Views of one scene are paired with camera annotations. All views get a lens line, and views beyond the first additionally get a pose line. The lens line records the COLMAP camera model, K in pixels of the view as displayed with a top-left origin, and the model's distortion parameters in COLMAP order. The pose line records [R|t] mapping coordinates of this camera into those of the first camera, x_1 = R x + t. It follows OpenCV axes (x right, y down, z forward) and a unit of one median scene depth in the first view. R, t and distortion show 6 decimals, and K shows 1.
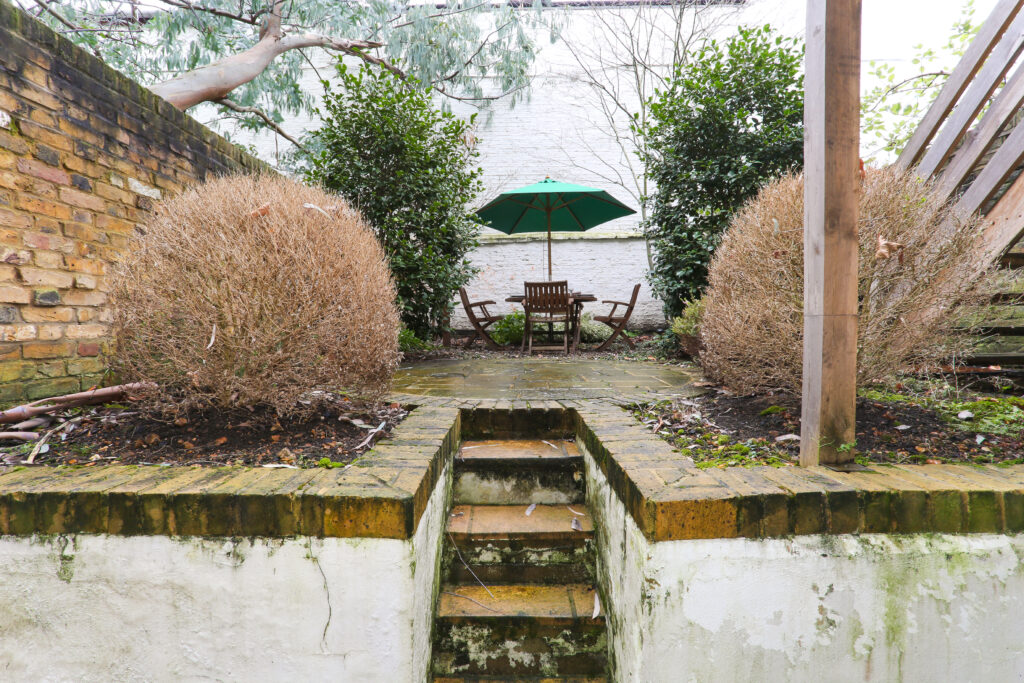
lens RADIAL K [[499.6, 0, 497.7], [0, 499.6, 334.7], [0, 0, 1]] dist [-0.039685, 0.025104]
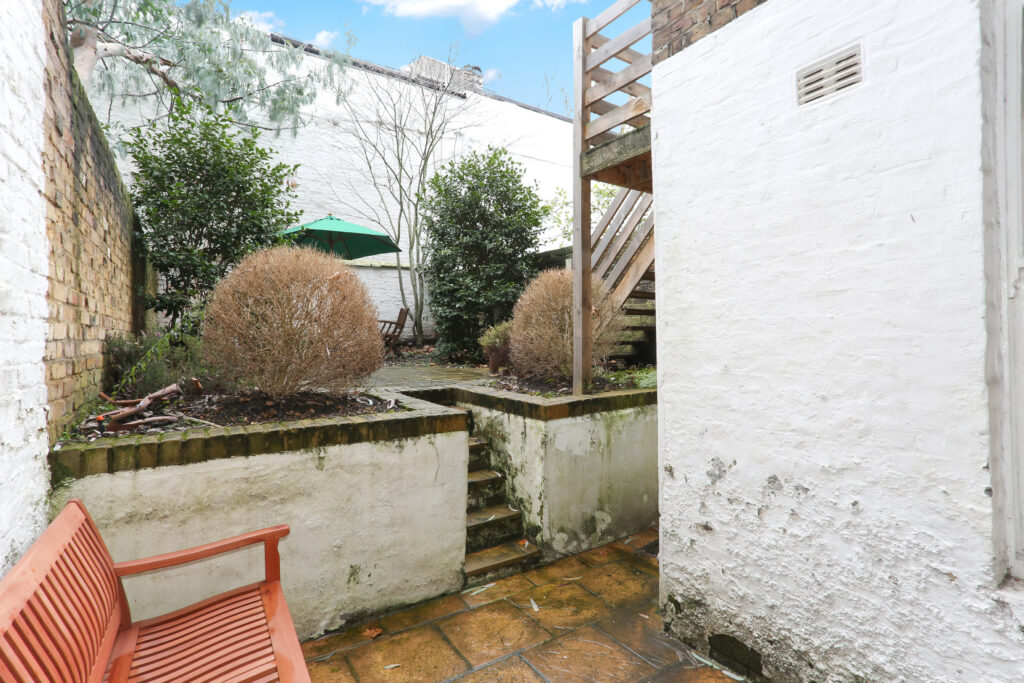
lens RADIAL K [[499.6, 0, 508.2], [0, 499.6, 335.3], [0, 0, 1]] dist [-0.039685, 0.025104]
pose [[0.814534, 0.003452, 0.580105, -1.351047], [0.012155, 0.999661, -0.023015, 0.005130], [-0.579988, 0.025798, 0.814216, -1.053910]]
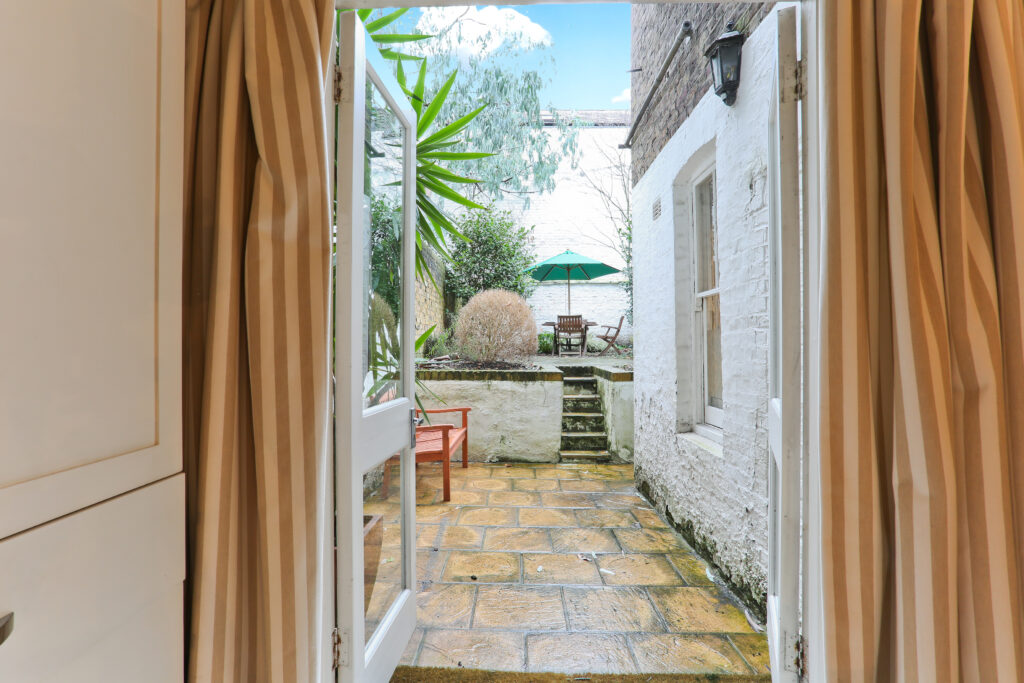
lens RADIAL K [[499.6, 0, 506.7], [0, 499.6, 340.0], [0, 0, 1]] dist [-0.039685, 0.025104]
pose [[0.999680, 0.009361, 0.023492, -0.777055], [-0.008712, 0.999583, -0.027544, 0.147109], [-0.023740, 0.027331, 0.999345, -3.522520]]
